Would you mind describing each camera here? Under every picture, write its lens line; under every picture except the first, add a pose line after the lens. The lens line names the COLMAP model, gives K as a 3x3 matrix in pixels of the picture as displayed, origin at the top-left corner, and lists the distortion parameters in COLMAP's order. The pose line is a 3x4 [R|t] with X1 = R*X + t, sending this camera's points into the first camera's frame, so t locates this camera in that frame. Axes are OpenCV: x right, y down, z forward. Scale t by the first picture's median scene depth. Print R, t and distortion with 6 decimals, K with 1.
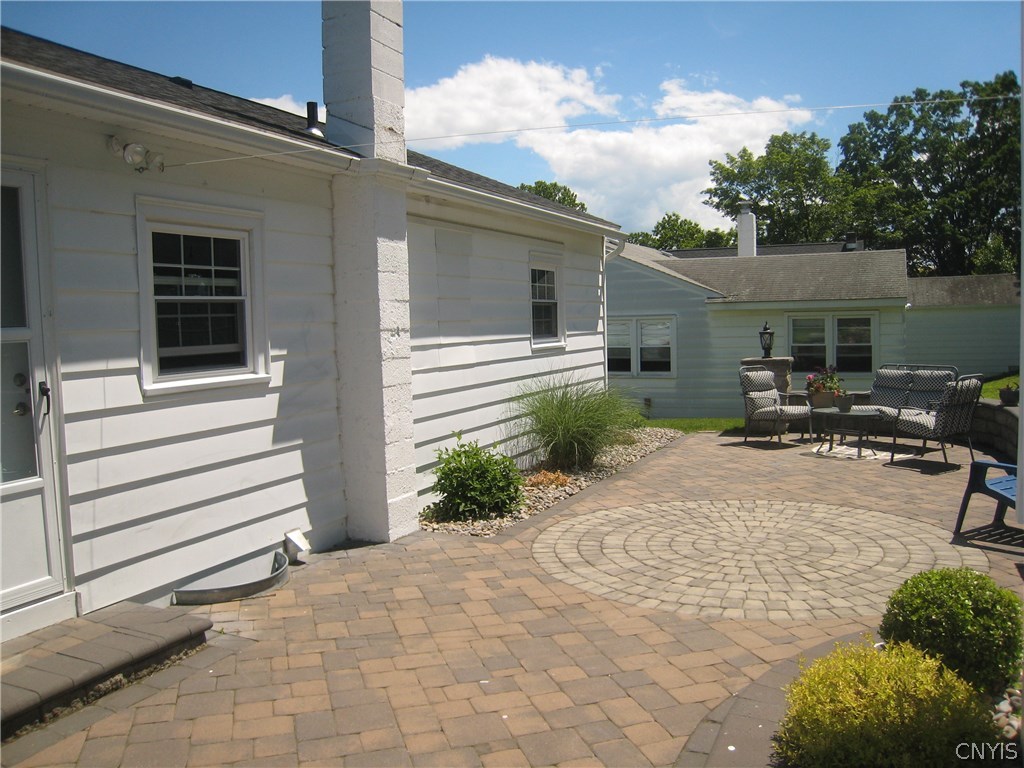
lens RADIAL K [[842.6, 0, 512.0], [0, 842.6, 384.0], [0, 0, 1]] dist [-0.172550, 0.121327]
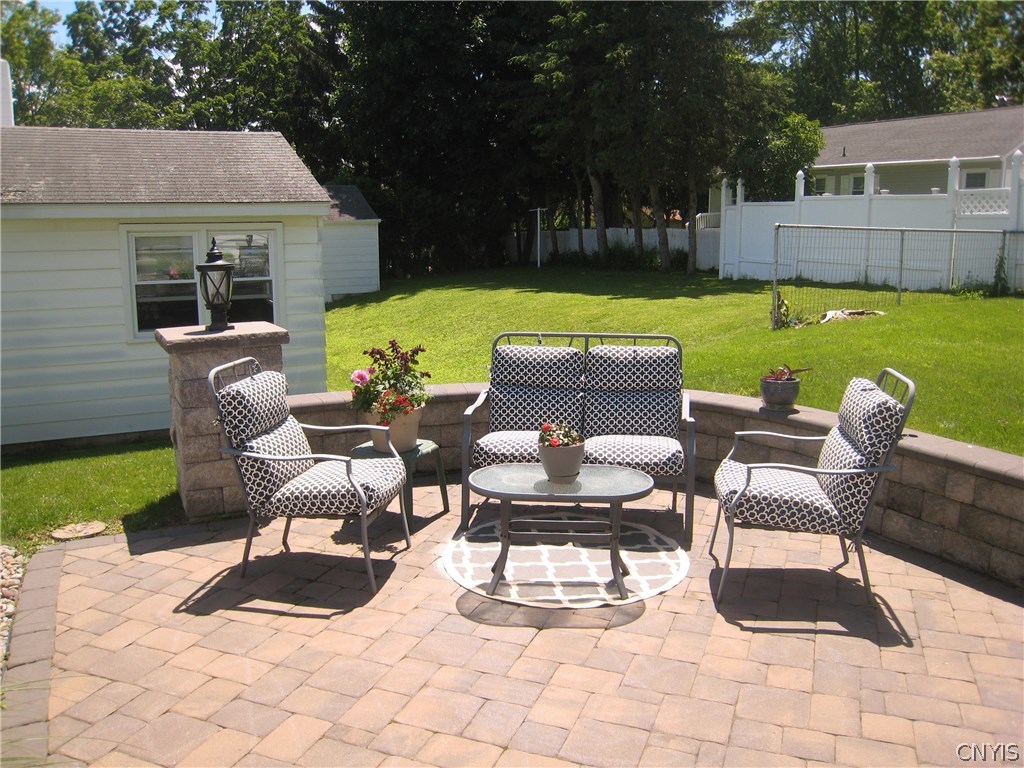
lens RADIAL K [[842.6, 0, 512.0], [0, 842.6, 384.0], [0, 0, 1]] dist [-0.172550, 0.121327]
pose [[0.615248, -0.113093, 0.780180, 0.057099], [0.038243, 0.992773, 0.113751, -0.033558], [-0.787406, -0.040149, 0.615126, 0.473119]]
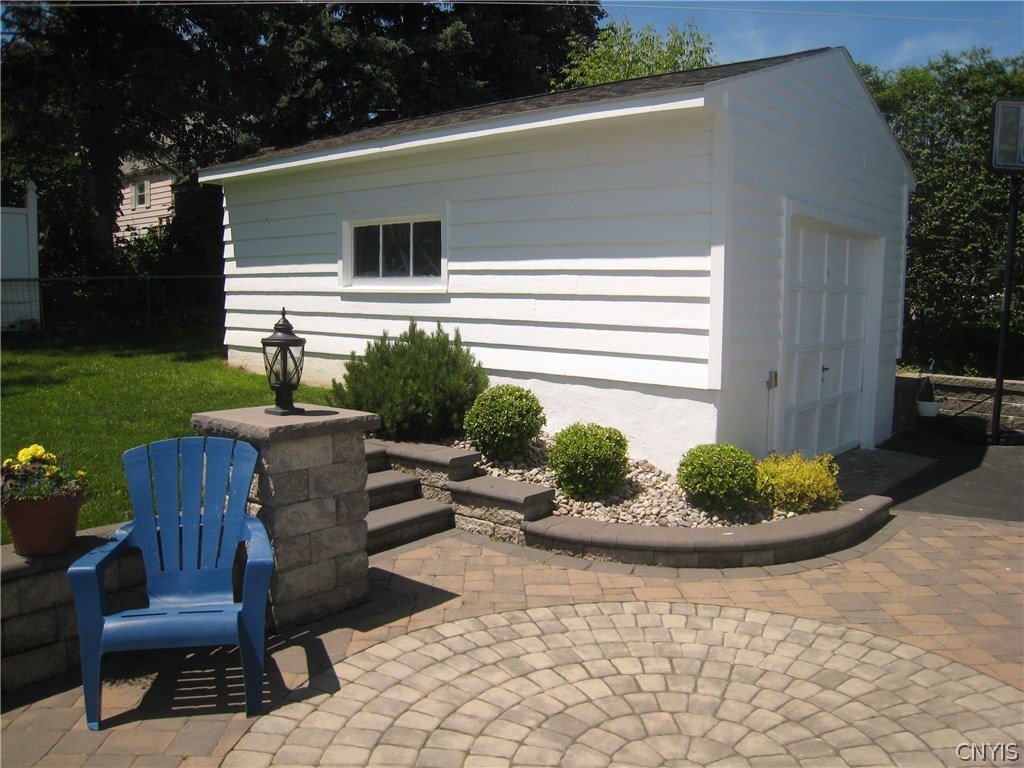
lens RADIAL K [[842.6, 0, 512.0], [0, 842.6, 384.0], [0, 0, 1]] dist [-0.172550, 0.121327]
pose [[-0.963819, -0.007861, 0.266441, 0.097712], [0.040791, 0.983442, 0.176572, -0.040786], [-0.263417, 0.181052, -0.947540, 0.532612]]
